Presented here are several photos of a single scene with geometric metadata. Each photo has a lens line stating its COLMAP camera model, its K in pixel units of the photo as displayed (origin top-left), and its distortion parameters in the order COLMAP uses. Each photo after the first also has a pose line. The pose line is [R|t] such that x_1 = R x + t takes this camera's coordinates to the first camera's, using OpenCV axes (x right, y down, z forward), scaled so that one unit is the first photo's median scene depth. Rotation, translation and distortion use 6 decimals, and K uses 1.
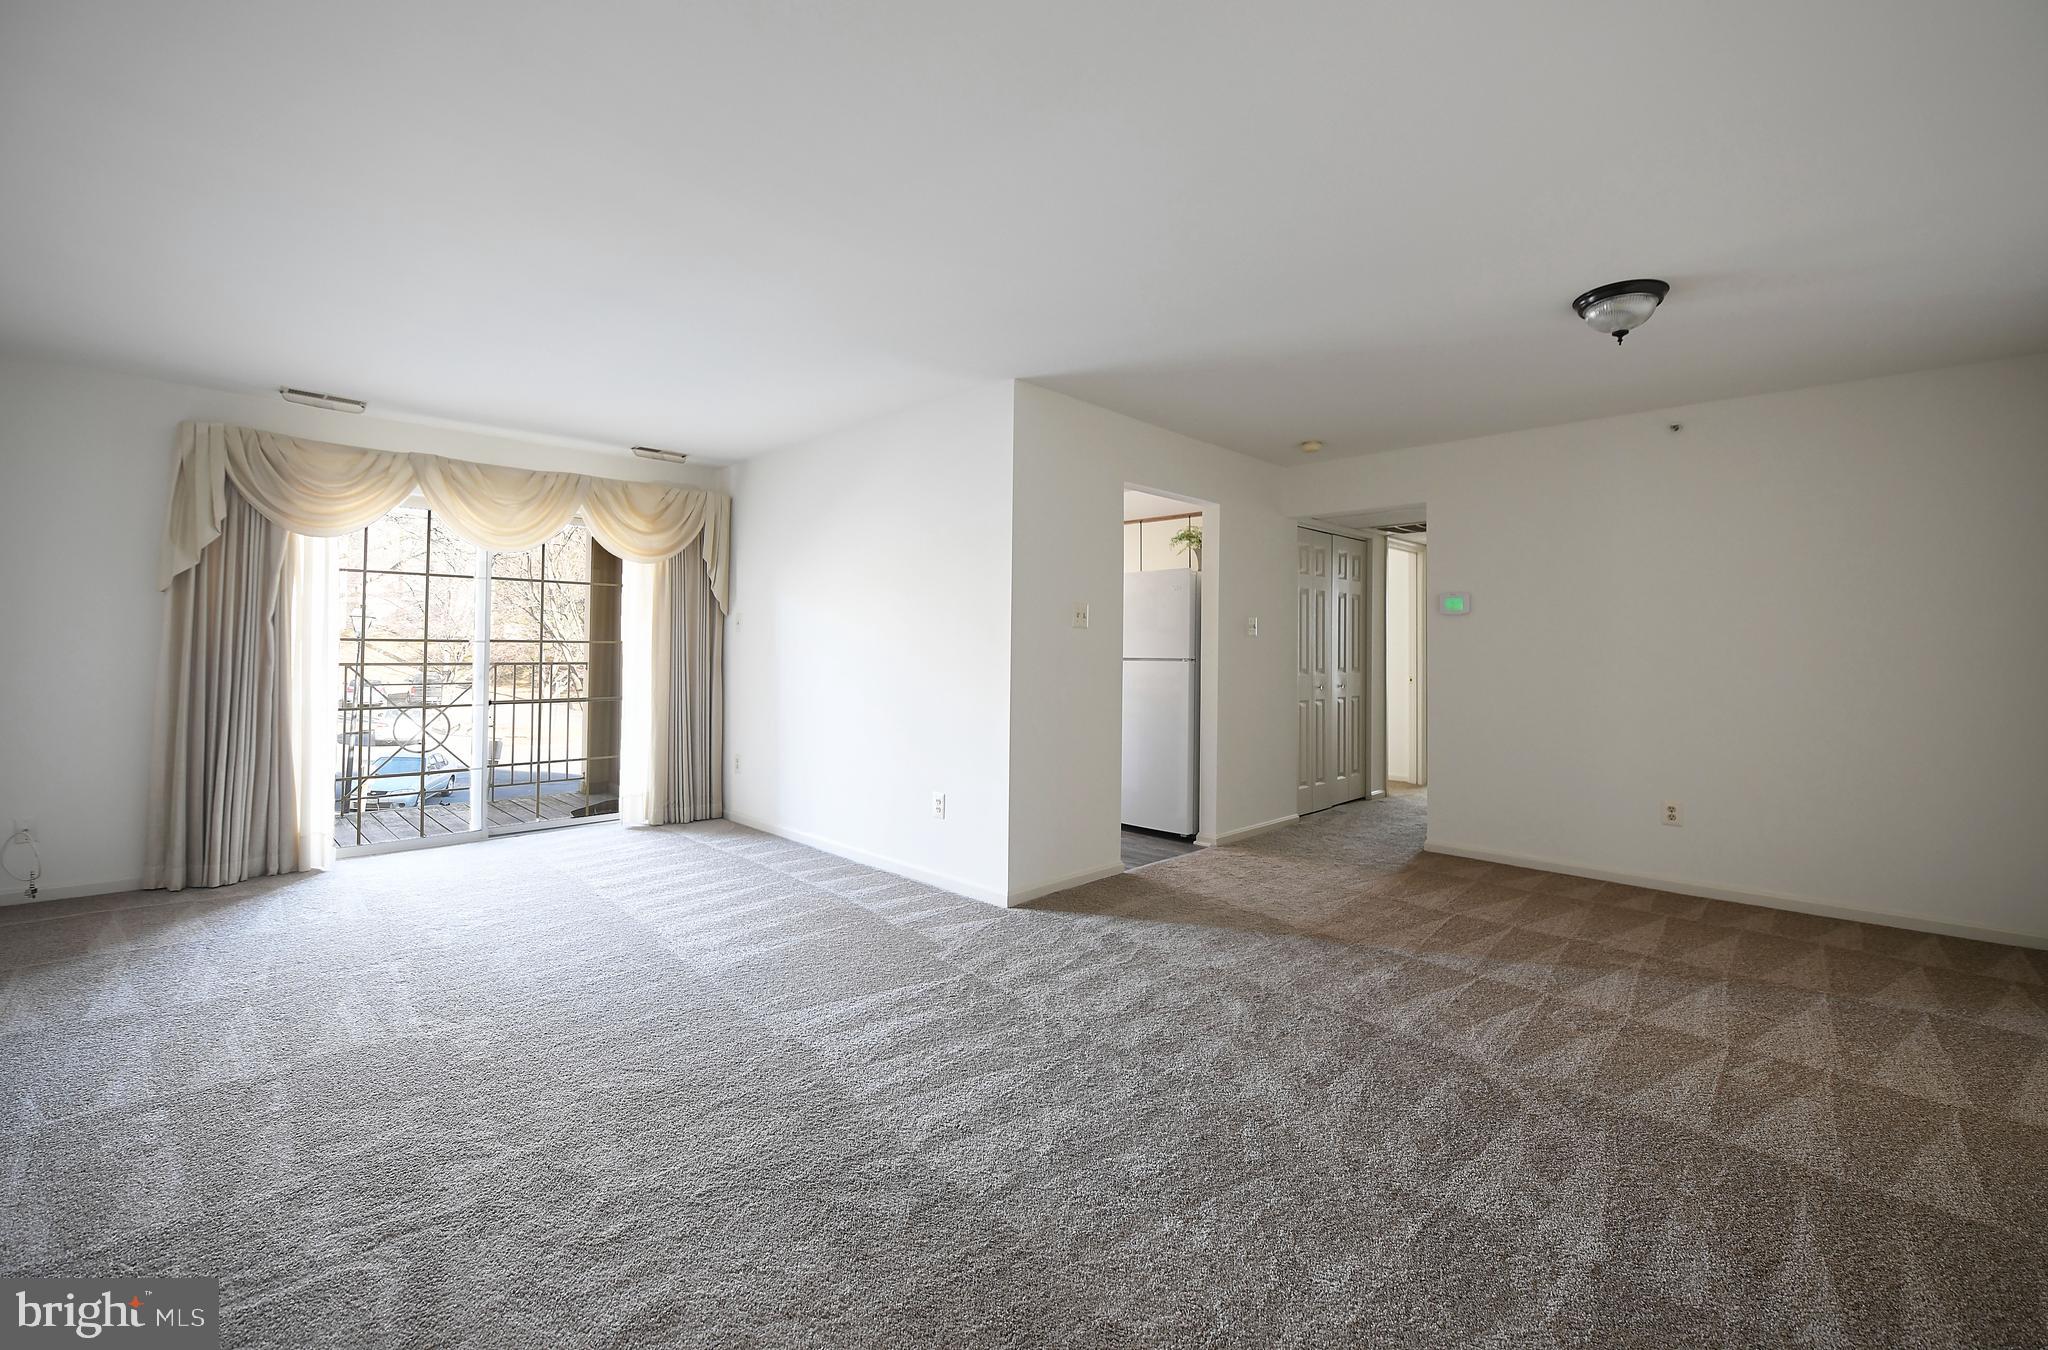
lens RADIAL K [[873.5, 0, 1064.9], [0, 873.5, 643.4], [0, 0, 1]] dist [-0.017078, -0.000788]
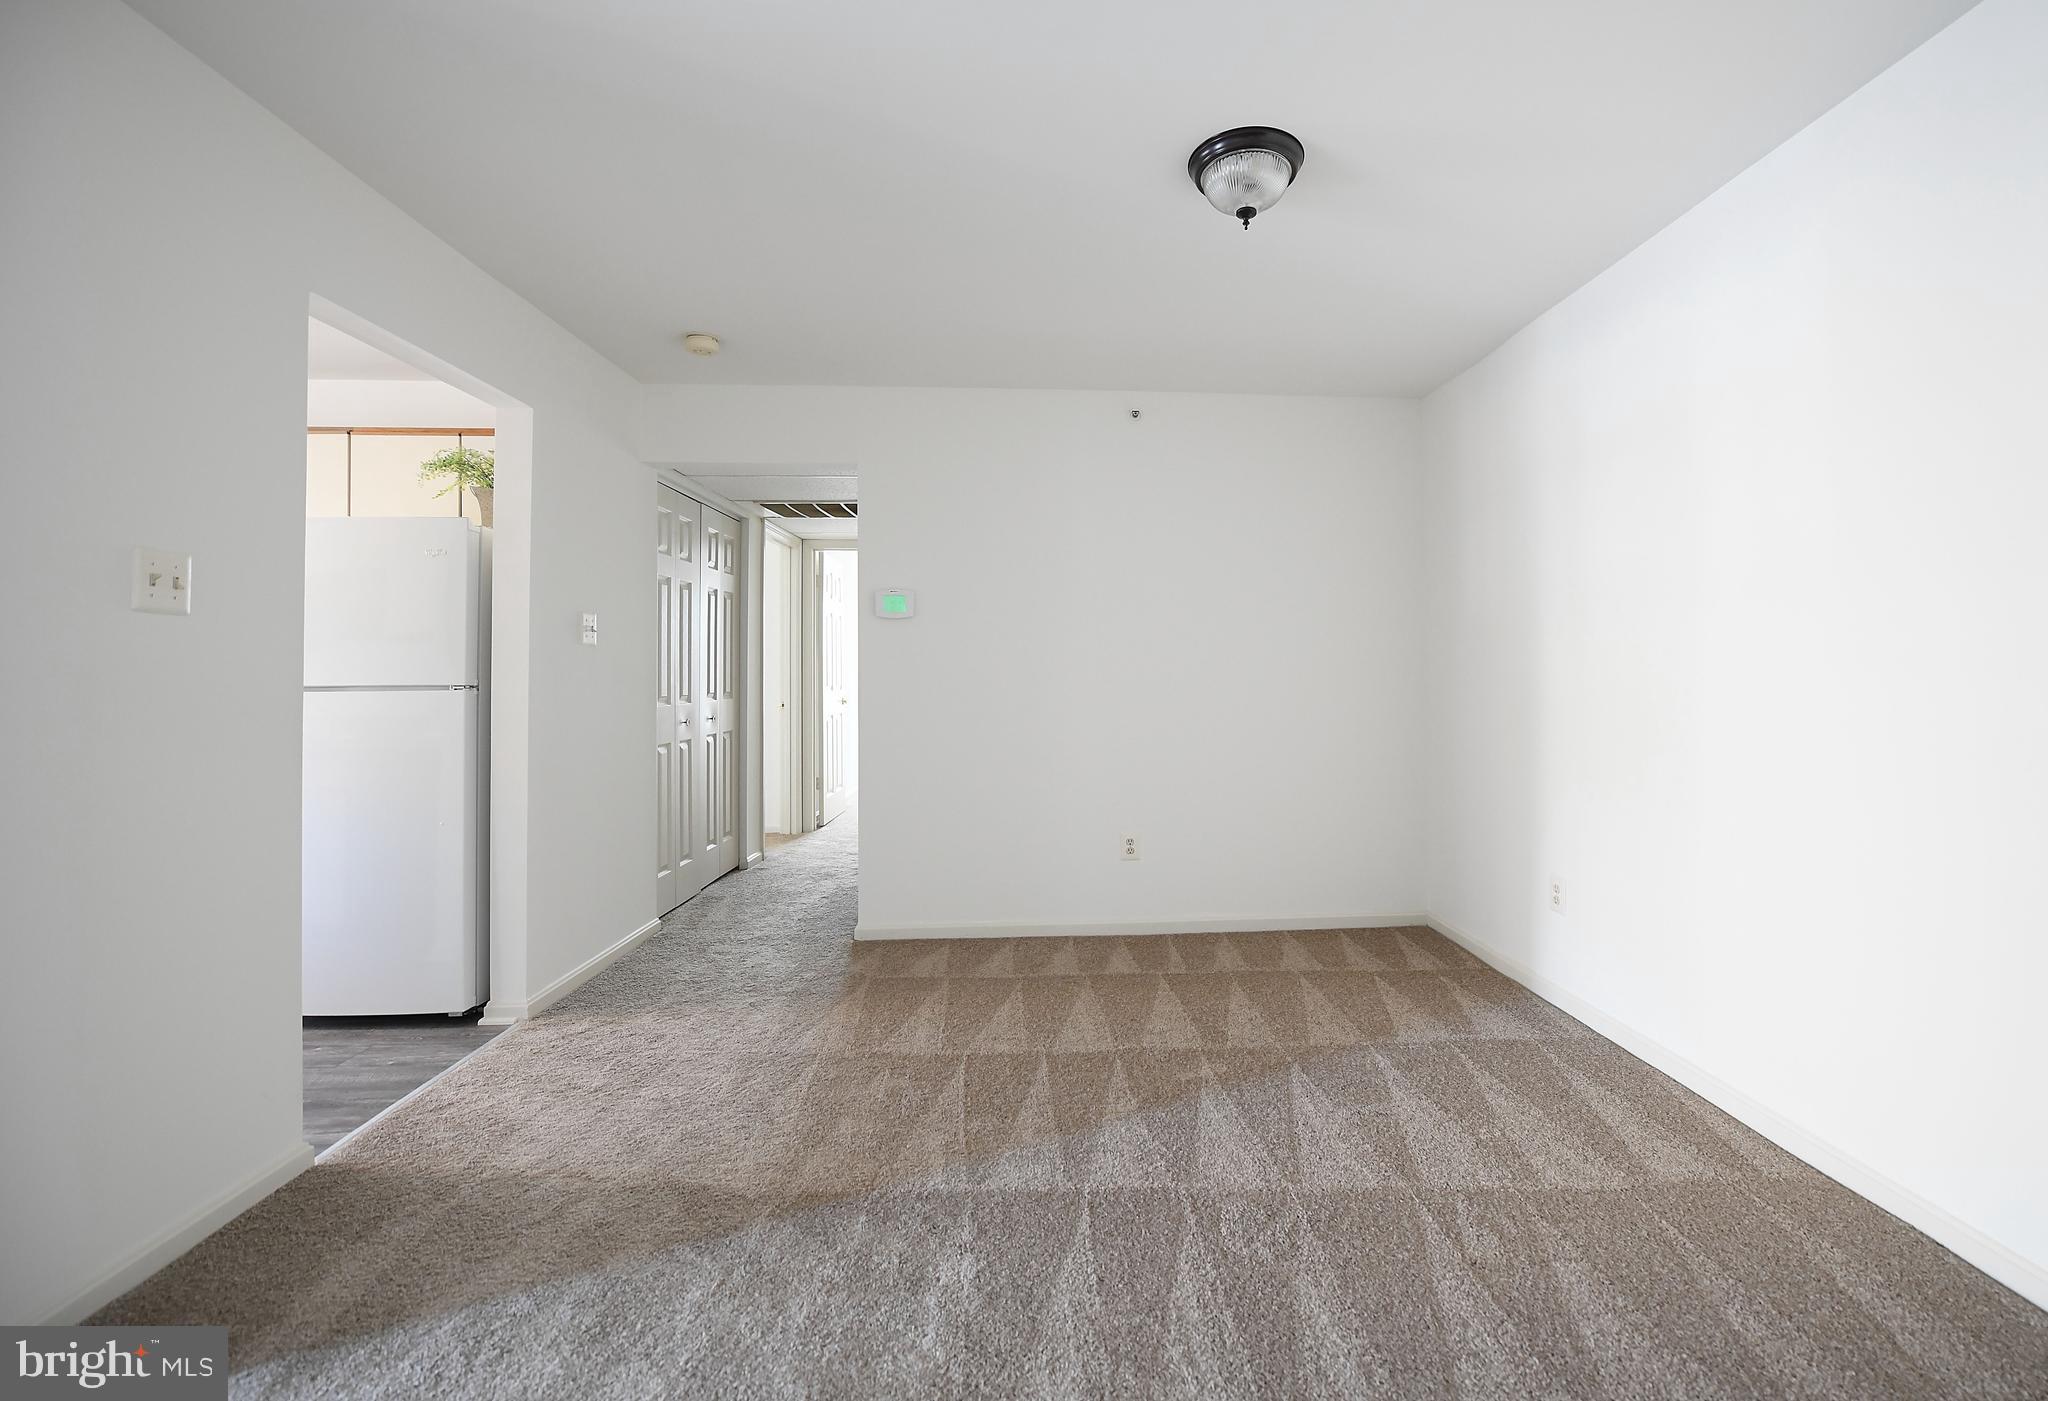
lens RADIAL K [[792.3, 0, 1027.1], [0, 792.3, 664.5], [0, 0, 1]] dist [-0.020114, 0.000011]
pose [[0.689861, -0.002459, 0.723938, 0.031178], [0.004884, 0.999987, -0.001257, 0.007264], [-0.723926, 0.004404, 0.689864, 0.417145]]
